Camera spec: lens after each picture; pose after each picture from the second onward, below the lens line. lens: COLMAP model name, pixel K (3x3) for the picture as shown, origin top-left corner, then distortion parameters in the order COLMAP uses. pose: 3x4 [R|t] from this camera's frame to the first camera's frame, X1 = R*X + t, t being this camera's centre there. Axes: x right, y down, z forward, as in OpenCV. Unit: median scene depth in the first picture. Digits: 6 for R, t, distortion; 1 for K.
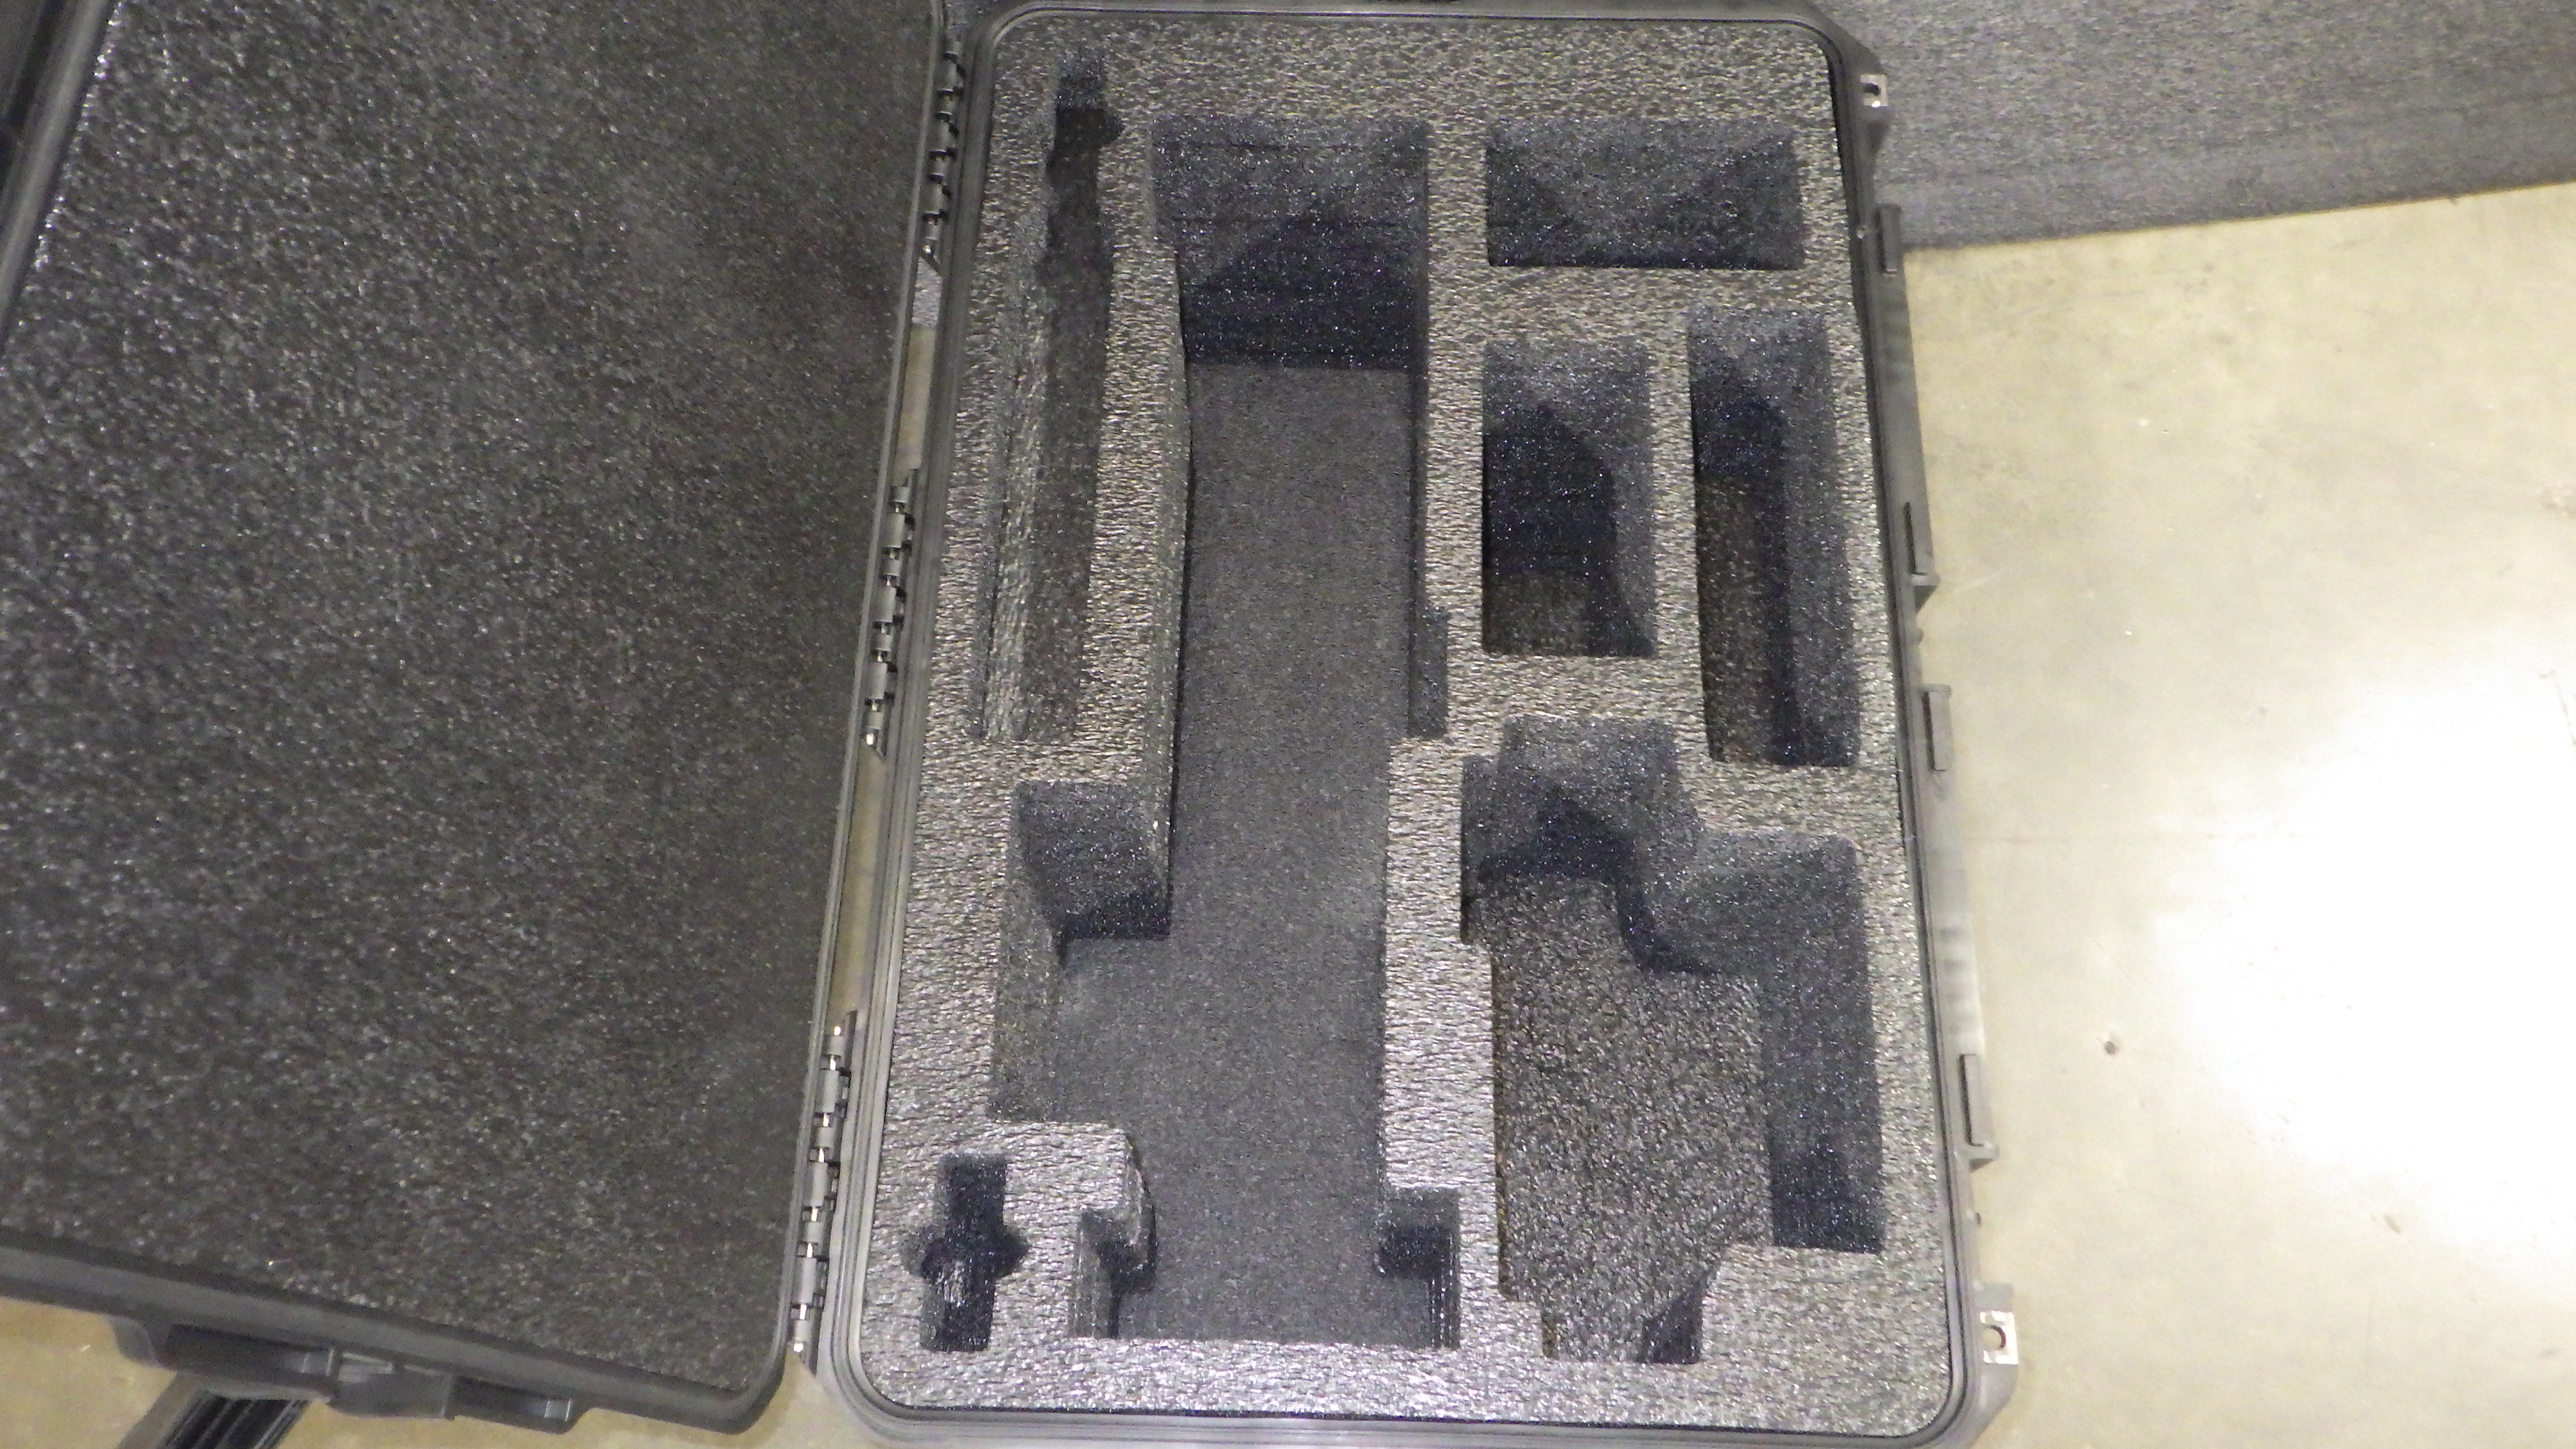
lens RADIAL K [[2124.7, 0, 1288.0], [0, 2124.7, 724.5], [0, 0, 1]] dist [-0.002799, -0.007691]
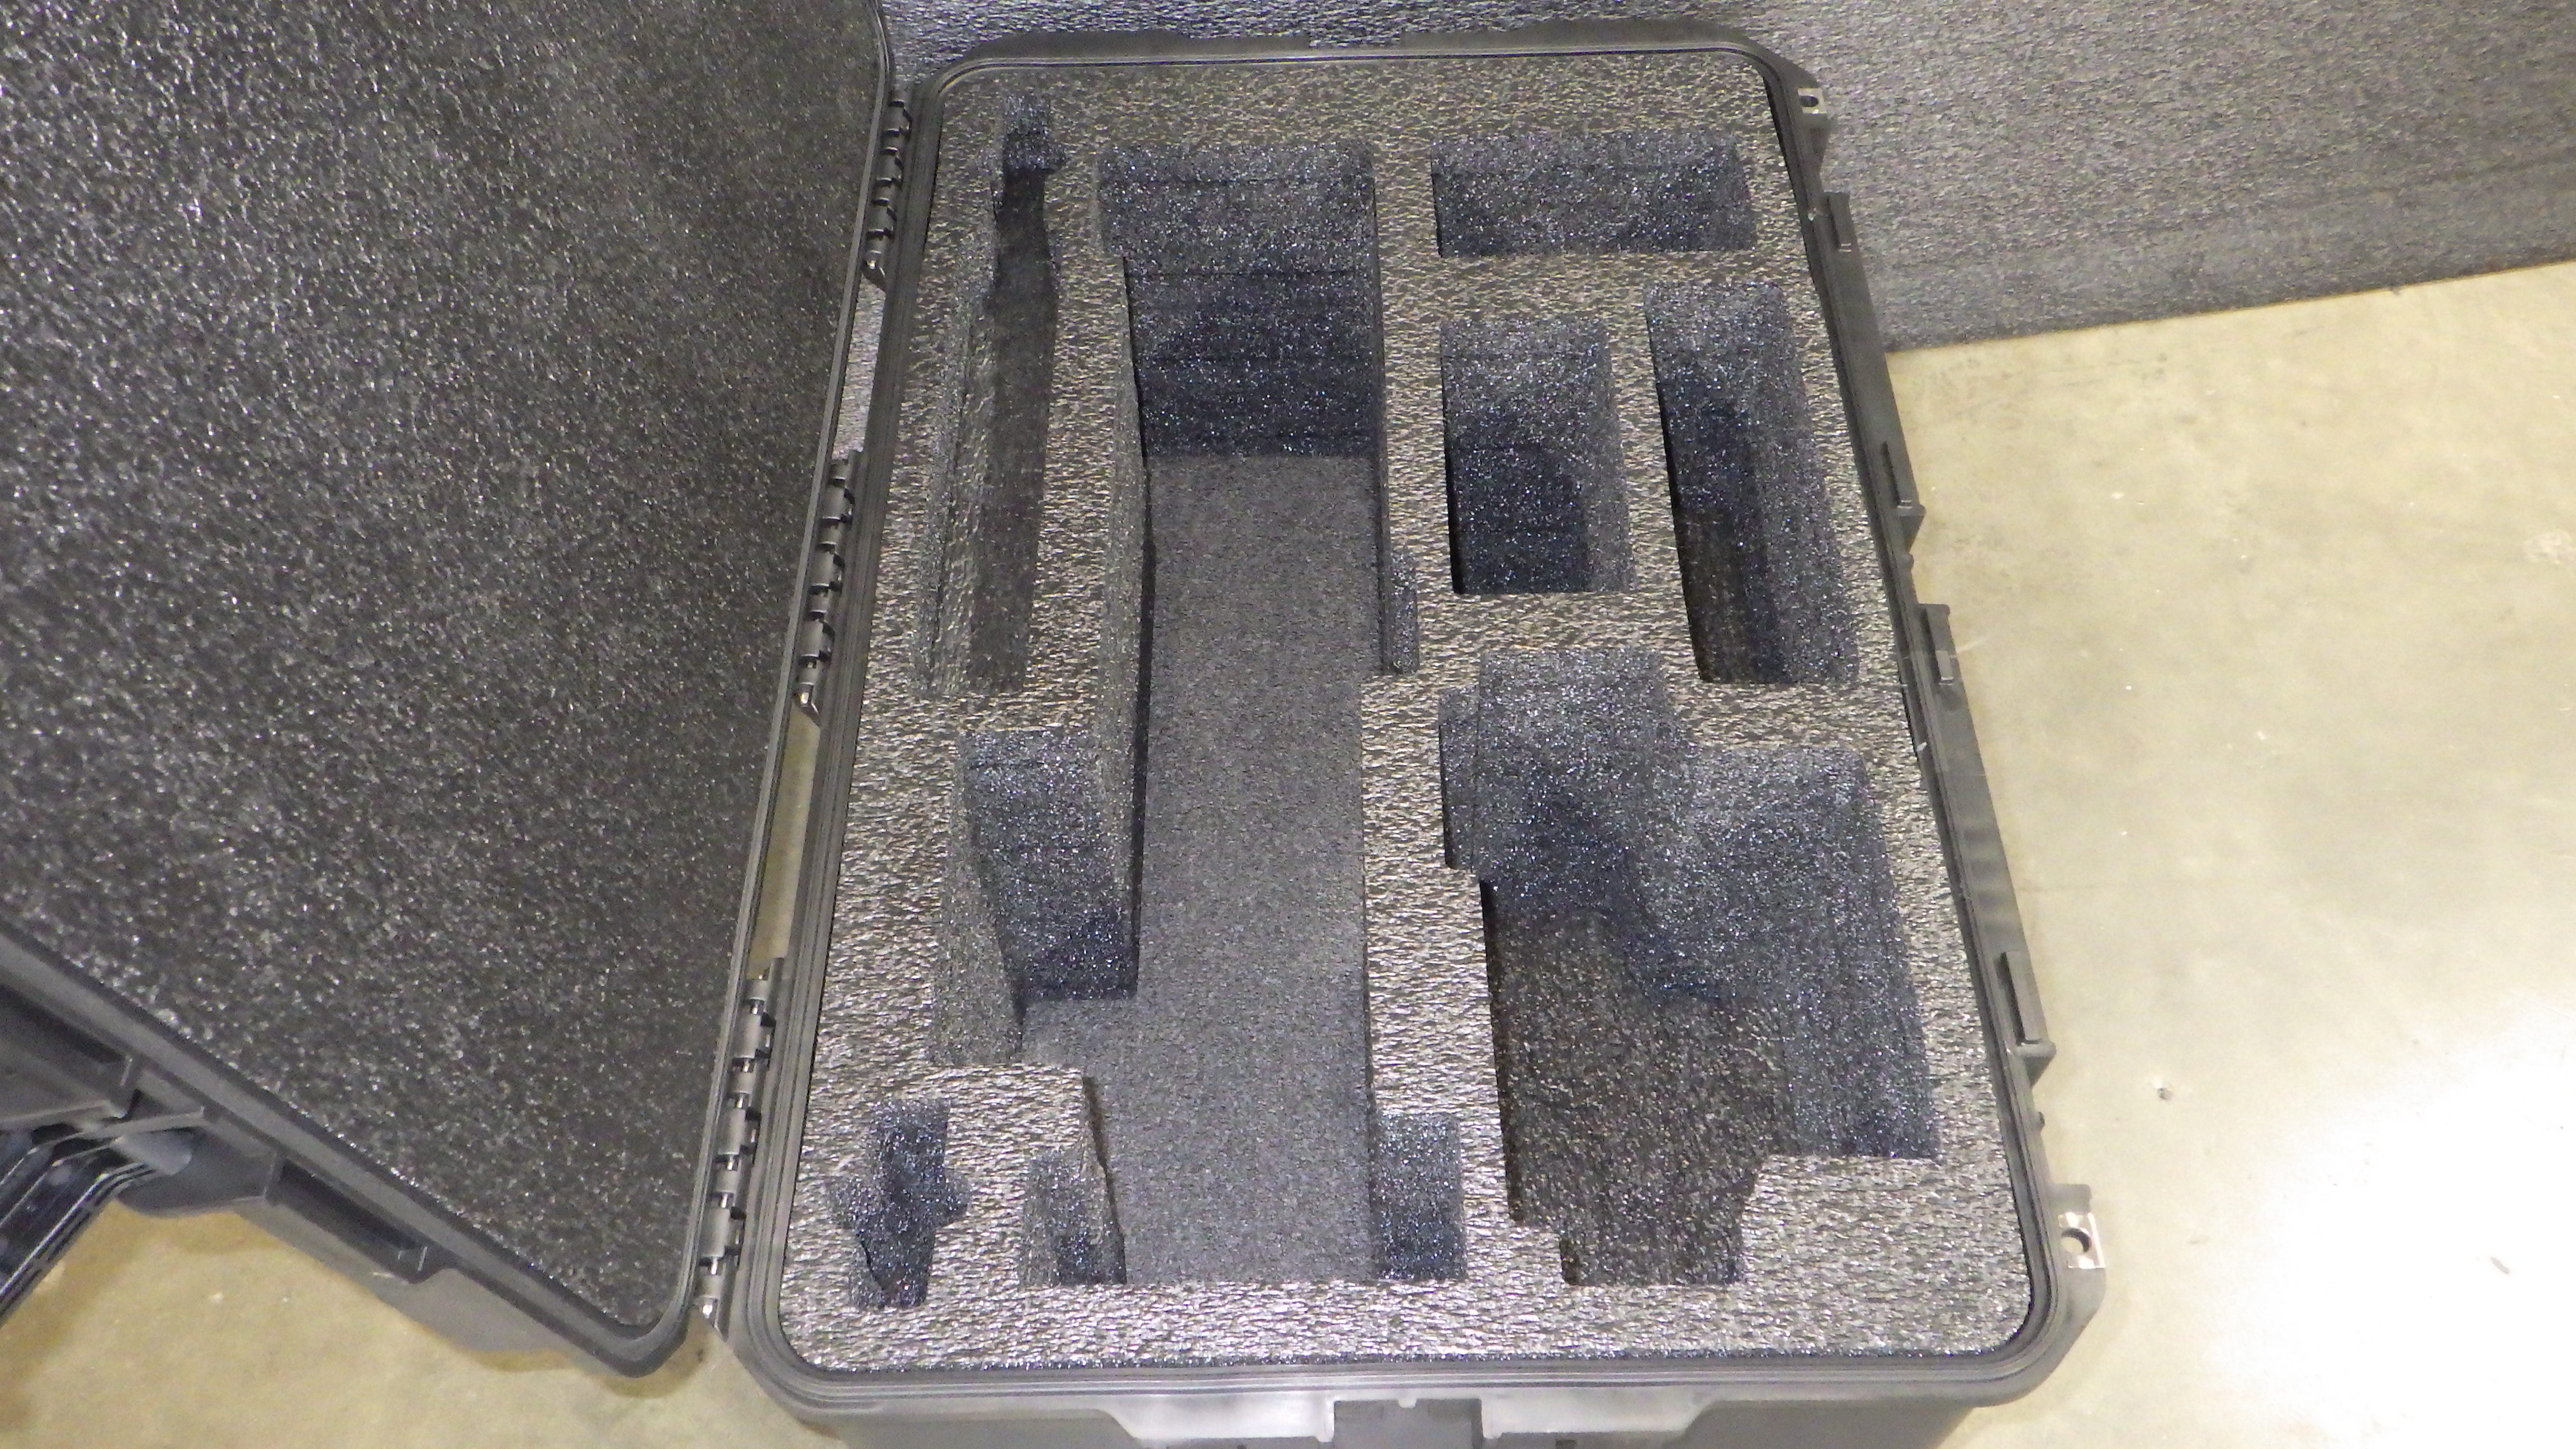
lens RADIAL K [[2127.9, 0, 1288.0], [0, 2127.9, 724.5], [0, 0, 1]] dist [-0.004789, -0.008224]
pose [[0.999255, -0.037006, 0.010926, 0.004926], [0.038490, 0.975854, -0.215005, 0.210119], [-0.002705, 0.215265, 0.976552, 0.080458]]
